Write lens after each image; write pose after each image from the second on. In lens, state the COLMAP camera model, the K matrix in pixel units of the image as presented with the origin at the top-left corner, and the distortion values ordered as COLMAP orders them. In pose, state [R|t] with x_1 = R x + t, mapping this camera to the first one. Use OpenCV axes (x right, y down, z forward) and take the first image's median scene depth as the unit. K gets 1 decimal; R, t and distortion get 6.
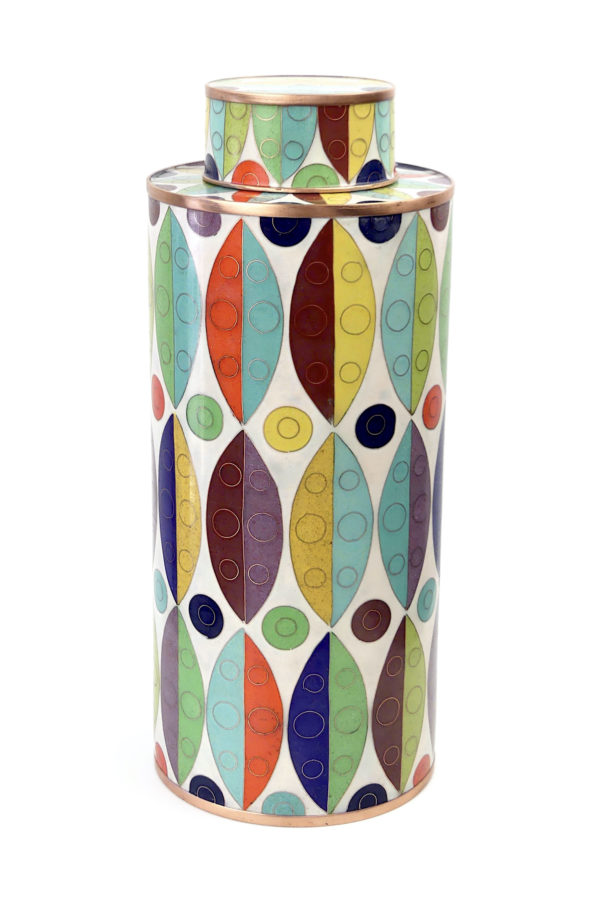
lens RADIAL K [[1329.1, 0, 296.8], [0, 1329.1, 452.7], [0, 0, 1]] dist [0.200127, 0.000000]
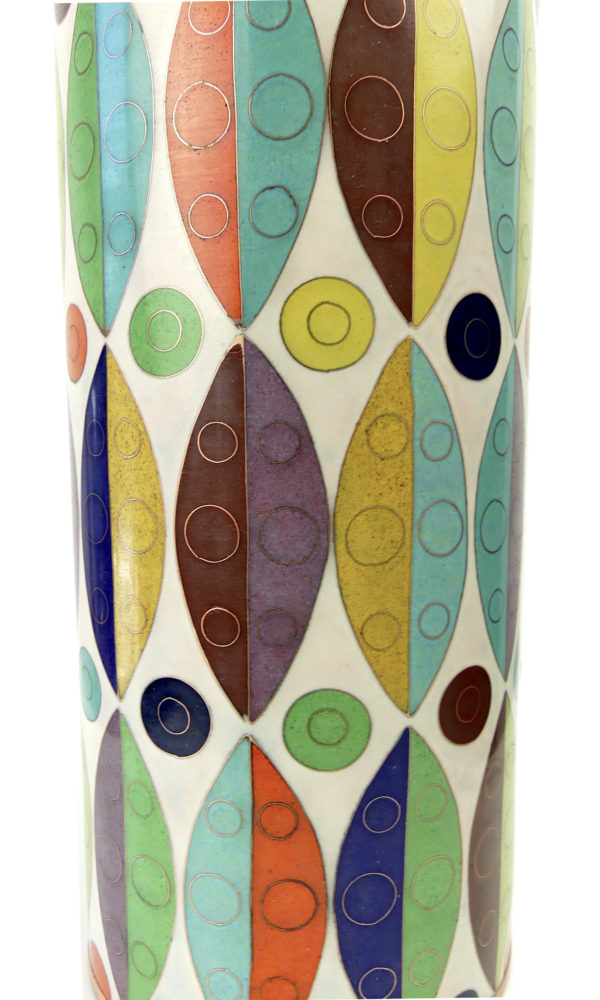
lens RADIAL K [[822.2, 0, 306.9], [0, 822.2, 504.0], [0, 0, 1]] dist [0.034308, 0.000778]
pose [[0.988323, -0.038637, 0.147391, -0.062195], [0.061338, 0.986362, -0.152733, 0.093453], [-0.139480, 0.159990, 0.977215, 0.661513]]
